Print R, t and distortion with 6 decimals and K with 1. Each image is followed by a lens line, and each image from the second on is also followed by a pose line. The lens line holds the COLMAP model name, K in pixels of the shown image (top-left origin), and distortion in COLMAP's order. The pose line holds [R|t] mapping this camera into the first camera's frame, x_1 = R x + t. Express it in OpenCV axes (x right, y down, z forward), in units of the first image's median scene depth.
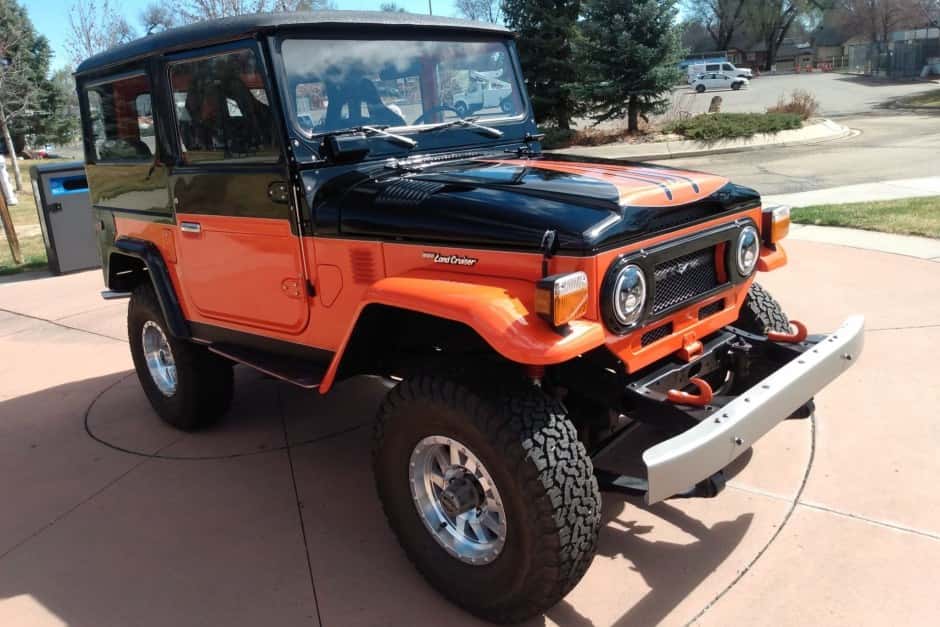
lens RADIAL K [[859.8, 0, 470.0], [0, 859.8, 313.5], [0, 0, 1]] dist [-0.006329, -0.002823]
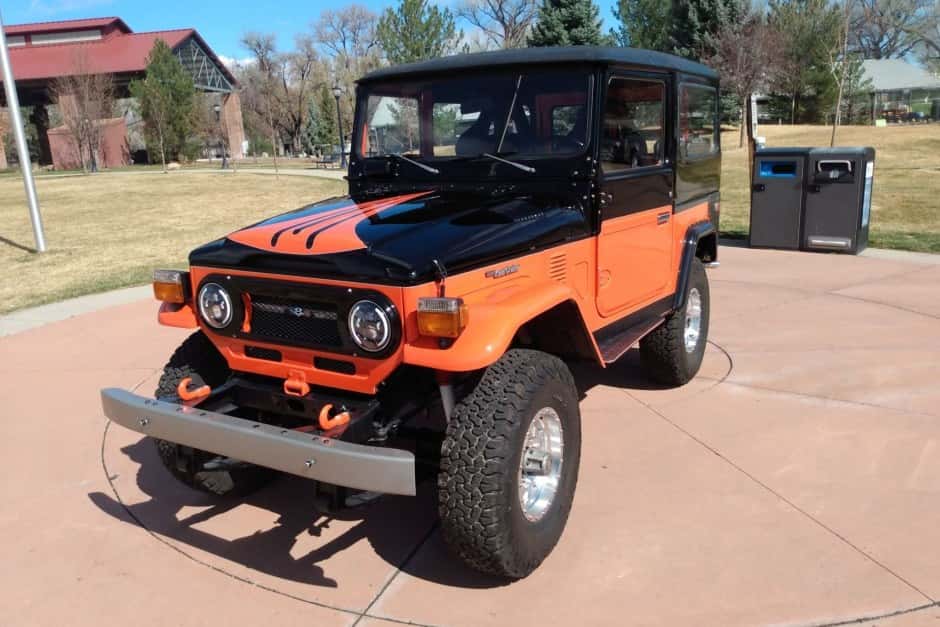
lens RADIAL K [[859.8, 0, 470.0], [0, 859.8, 313.5], [0, 0, 1]] dist [-0.006329, -0.002823]
pose [[0.147256, 0.275983, -0.949815, 1.231988], [-0.214243, 0.946386, 0.241771, -0.337636], [0.965617, 0.167889, 0.198488, 0.932246]]
